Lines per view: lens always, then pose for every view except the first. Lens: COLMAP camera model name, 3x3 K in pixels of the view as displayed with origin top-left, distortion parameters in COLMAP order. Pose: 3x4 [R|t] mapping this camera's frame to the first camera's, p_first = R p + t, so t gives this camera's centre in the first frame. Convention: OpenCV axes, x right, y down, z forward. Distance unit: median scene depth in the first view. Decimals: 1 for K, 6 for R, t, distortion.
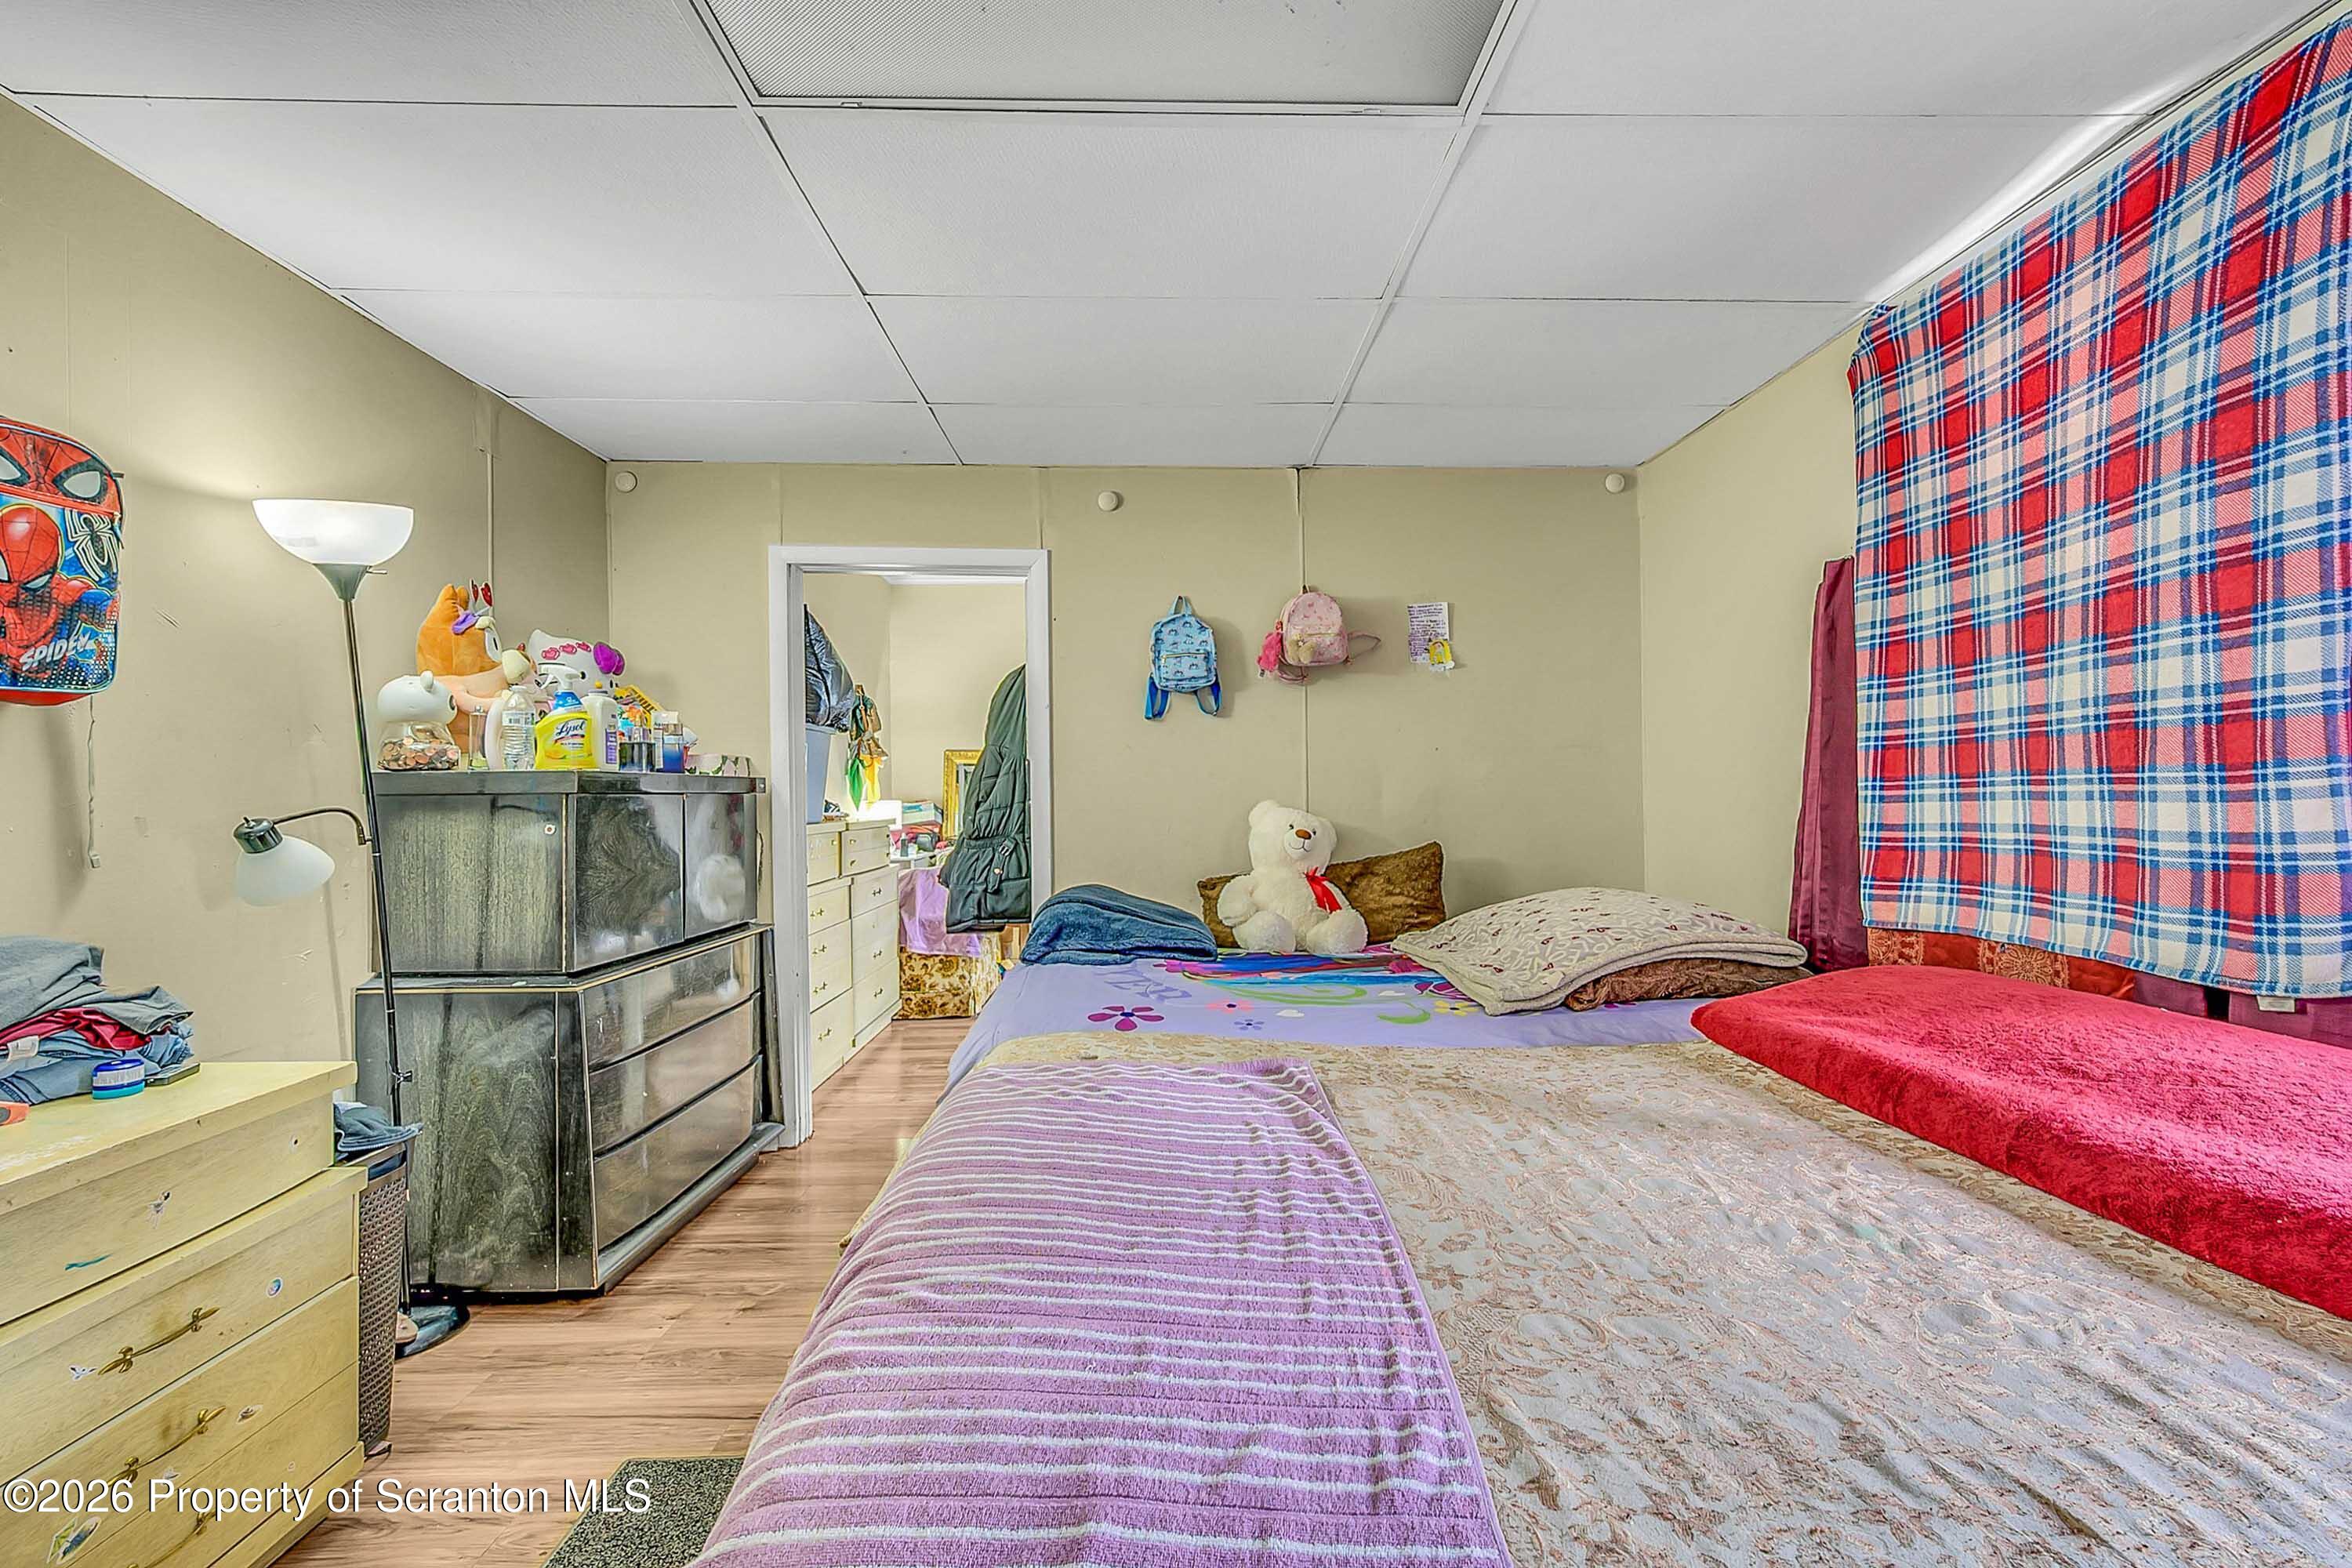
lens RADIAL K [[976.3, 0, 1181.9], [0, 976.3, 789.4], [0, 0, 1]] dist [-0.001180, 0.000642]
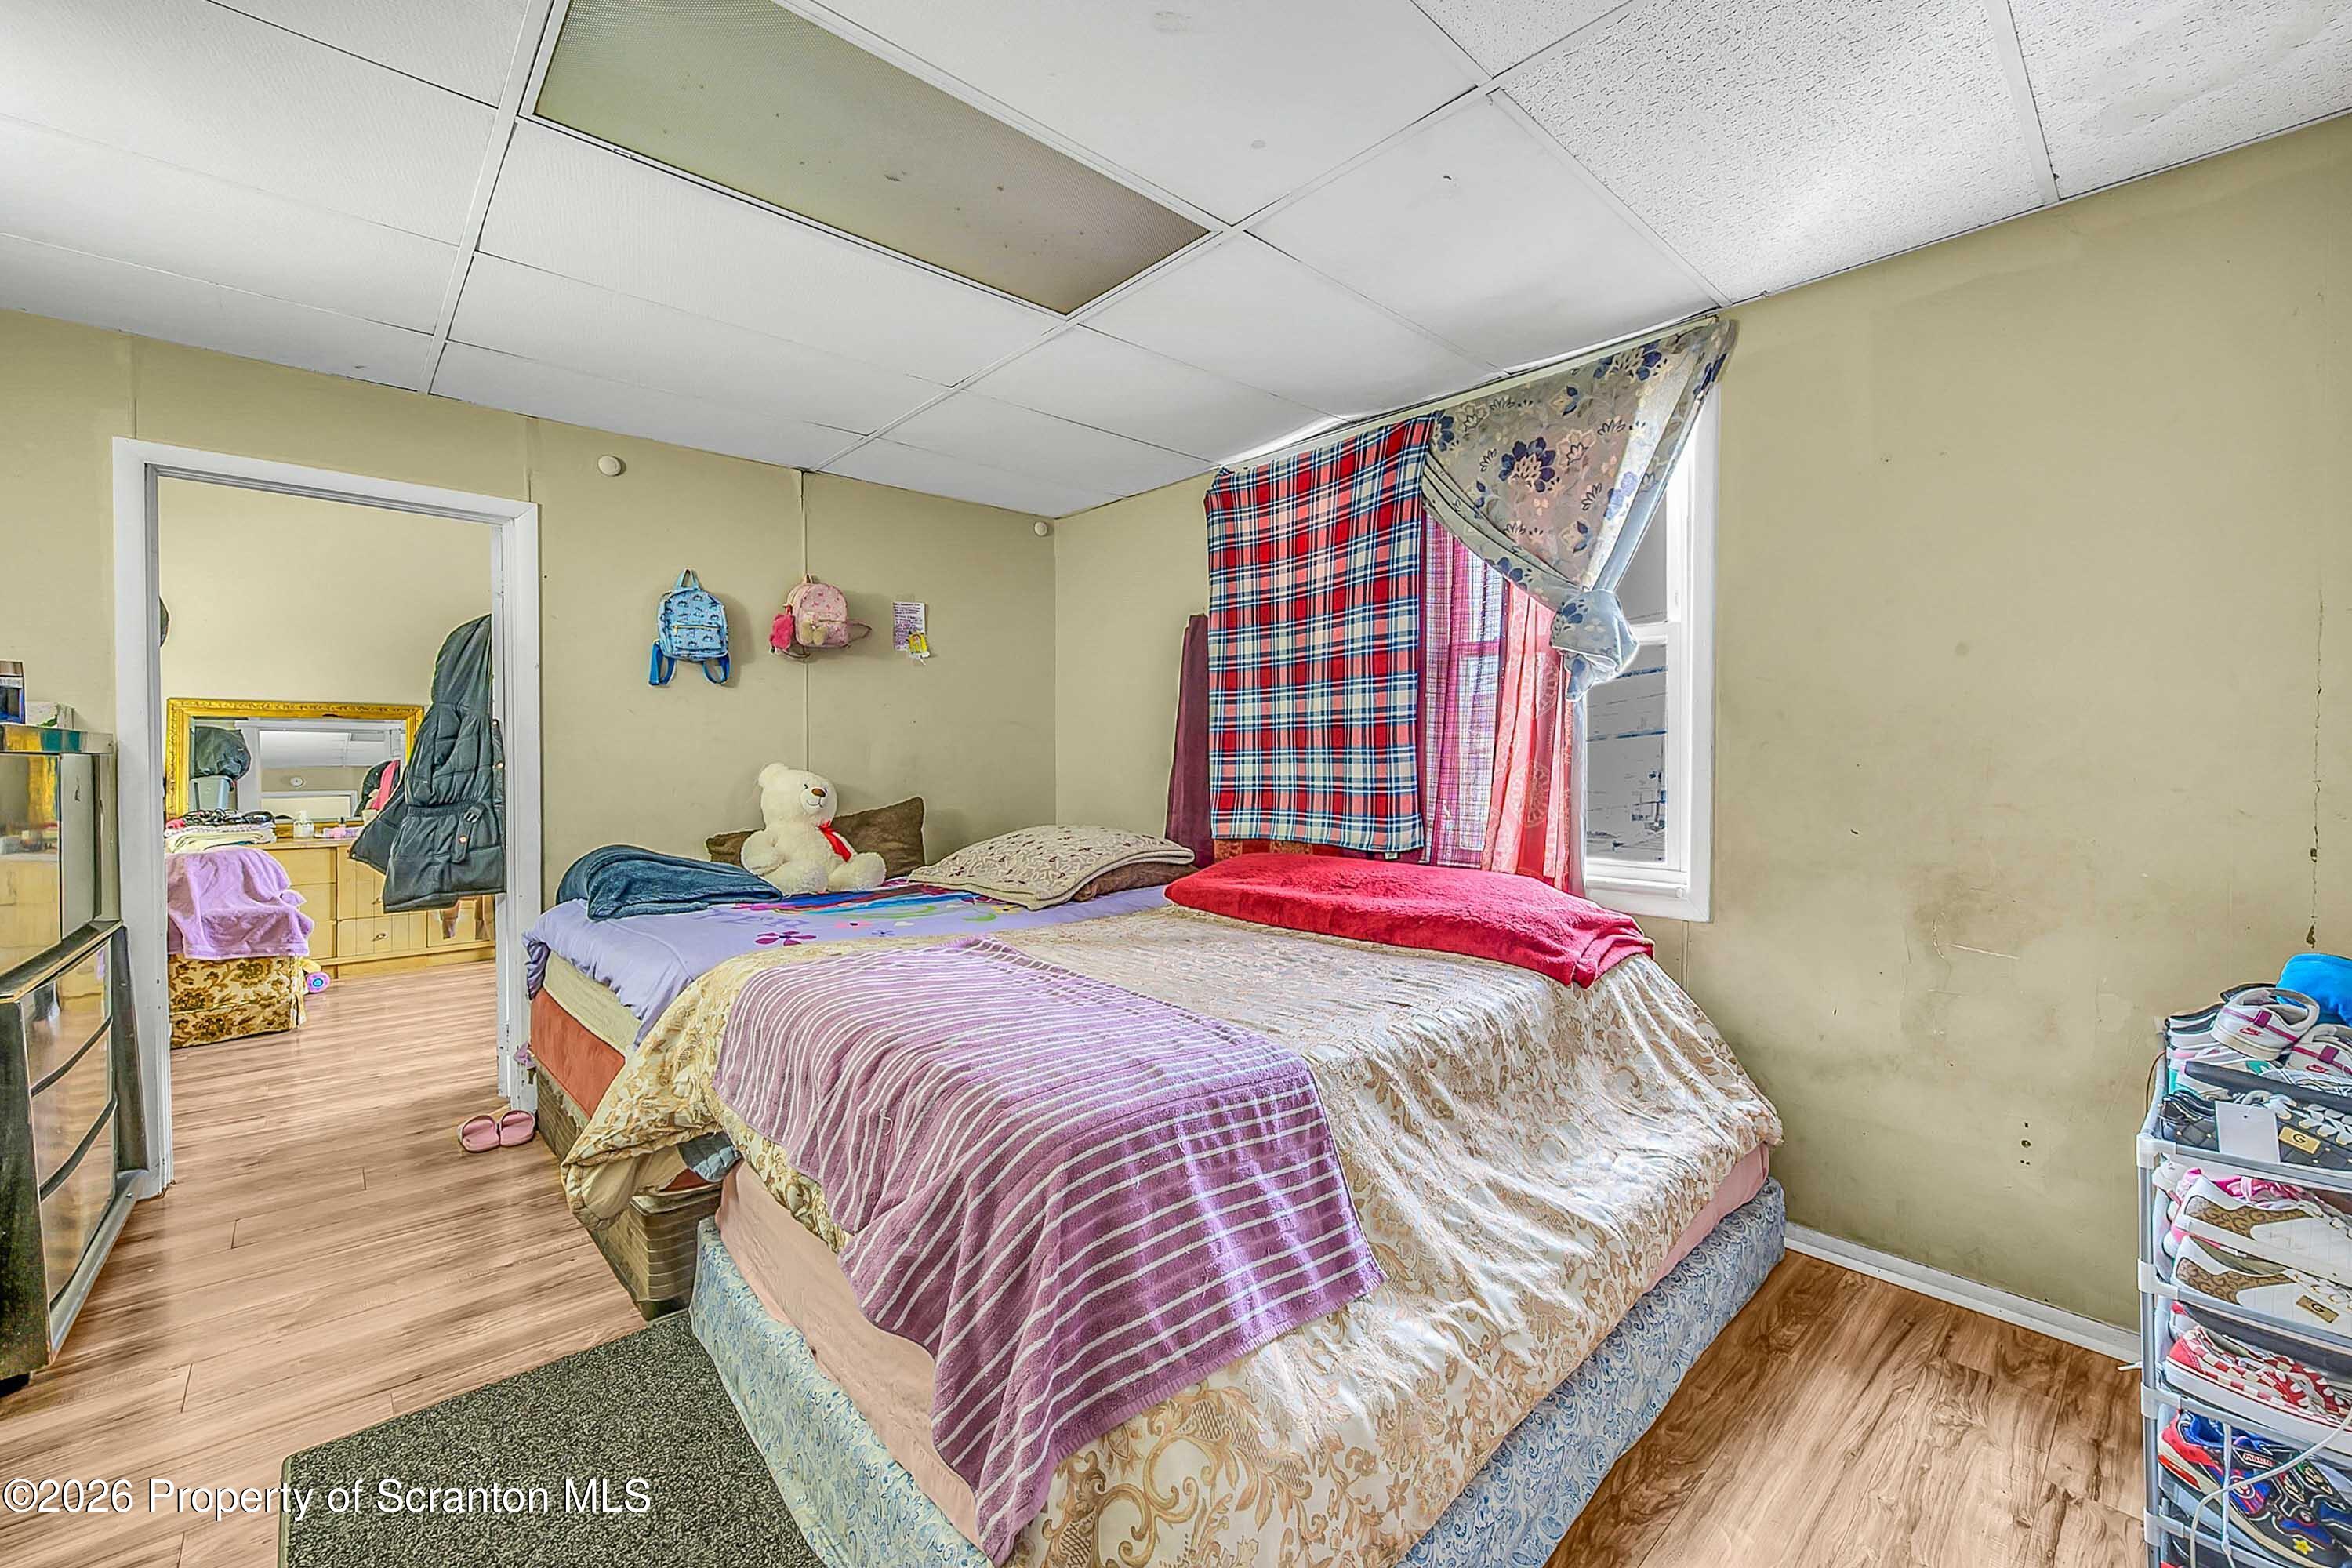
lens RADIAL K [[976.3, 0, 1176.6], [0, 976.3, 777.5], [0, 0, 1]] dist [-0.001180, 0.000642]
pose [[0.756710, -0.008188, 0.653699, -0.426136], [-0.006938, 0.999765, 0.020554, 0.001584], [-0.653713, -0.020089, 0.756476, -0.215287]]
